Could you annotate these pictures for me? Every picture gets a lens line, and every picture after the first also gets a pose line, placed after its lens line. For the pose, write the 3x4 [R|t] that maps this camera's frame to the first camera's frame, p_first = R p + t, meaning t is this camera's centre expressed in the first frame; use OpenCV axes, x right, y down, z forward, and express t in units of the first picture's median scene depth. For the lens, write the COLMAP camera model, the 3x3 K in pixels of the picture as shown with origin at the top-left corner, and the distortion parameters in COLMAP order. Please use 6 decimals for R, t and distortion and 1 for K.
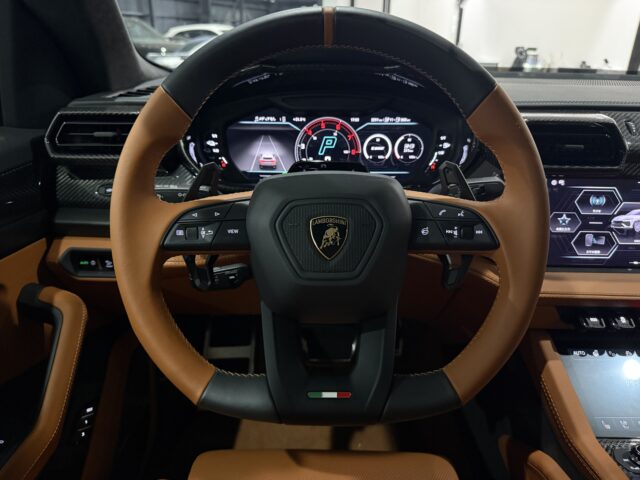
lens RADIAL K [[440.6, 0, 320.0], [0, 440.6, 240.0], [0, 0, 1]] dist [0.062980, -0.091999]
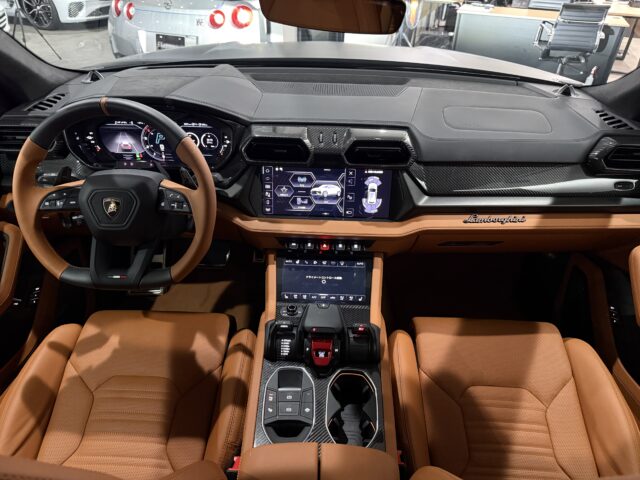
lens RADIAL K [[440.6, 0, 320.0], [0, 440.6, 240.0], [0, 0, 1]] dist [0.062980, -0.091999]
pose [[0.999770, 0.018989, -0.009926, 0.655408], [-0.016618, 0.979604, 0.200248, -0.188450], [0.013526, -0.200037, 0.979695, -0.720542]]
